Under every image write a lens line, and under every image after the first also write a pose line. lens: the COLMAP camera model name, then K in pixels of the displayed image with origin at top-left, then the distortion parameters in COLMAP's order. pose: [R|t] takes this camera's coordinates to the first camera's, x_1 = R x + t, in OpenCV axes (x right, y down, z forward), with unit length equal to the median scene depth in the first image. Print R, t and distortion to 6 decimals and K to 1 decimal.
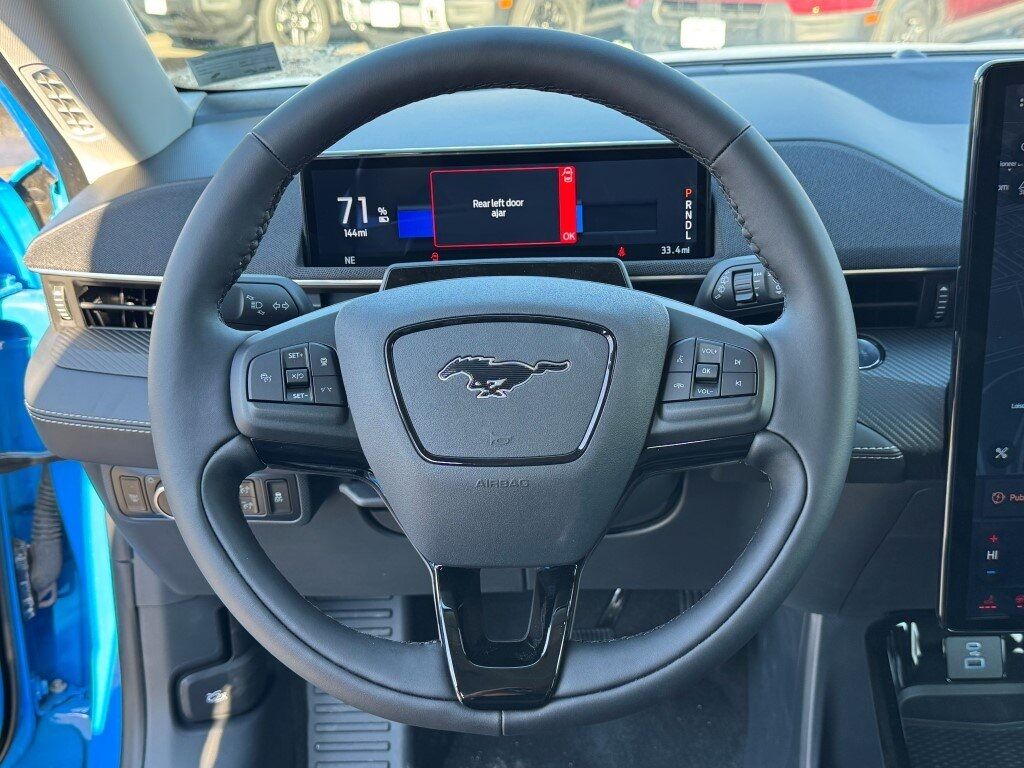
lens RADIAL K [[1135.3, 0, 521.5], [0, 1135.3, 383.5], [0, 0, 1]] dist [0.107333, 0.000000]
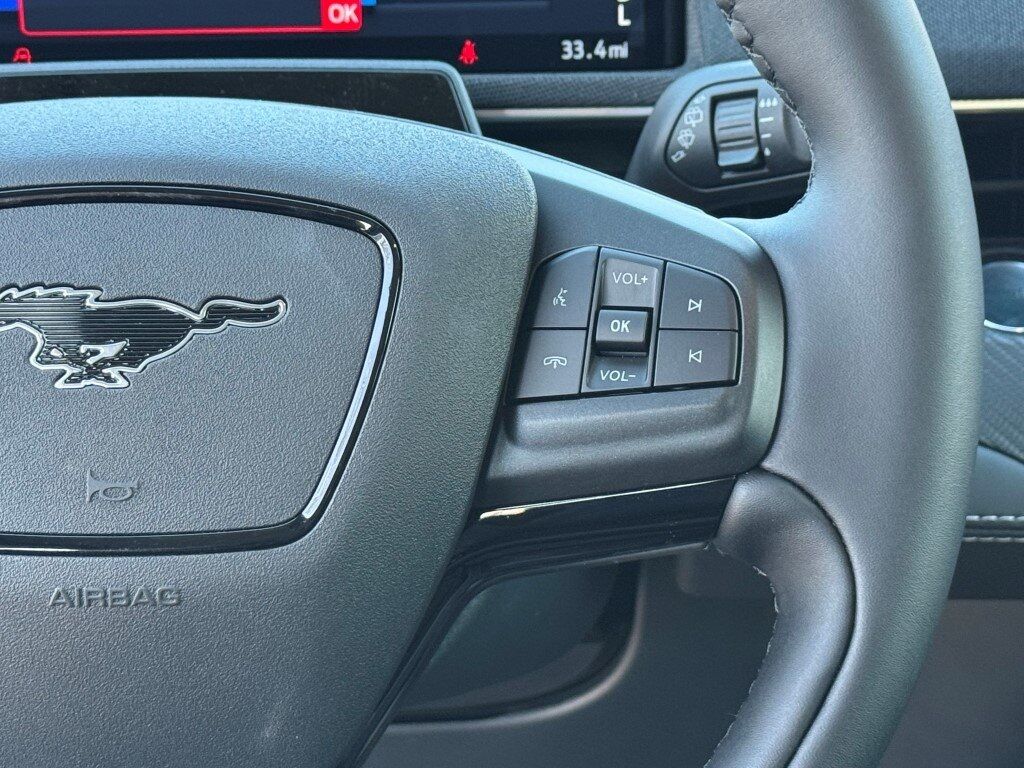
lens RADIAL K [[2488.2, 0, 510.3], [0, 2488.2, 382.9], [0, 0, 1]] dist [0.121410, 0.000000]
pose [[0.999019, 0.006132, 0.043855, 0.081277], [-0.006022, 0.999978, -0.002633, 0.011937], [-0.043870, 0.002366, 0.999034, 0.094566]]
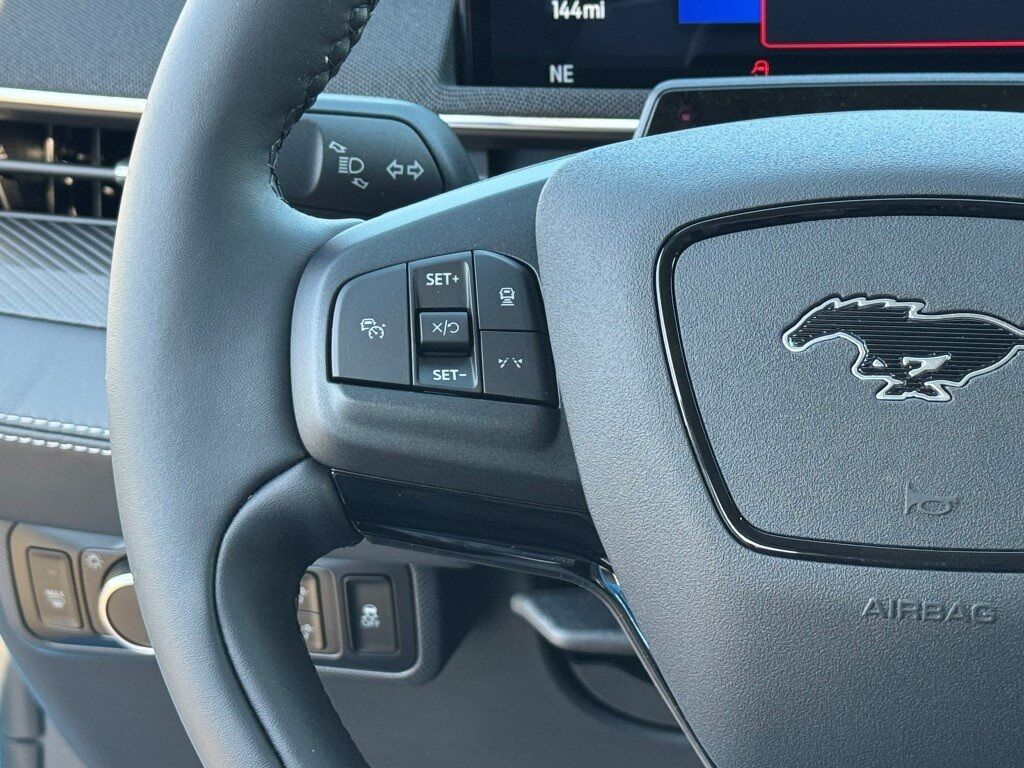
lens RADIAL K [[2488.2, 0, 510.8], [0, 2488.2, 385.0], [0, 0, 1]] dist [0.121410, 0.000000]
pose [[0.989016, 0.045278, -0.140704, -0.041220], [-0.046107, 0.998933, -0.002631, 0.015663], [0.140434, 0.009089, 0.990048, 0.089912]]
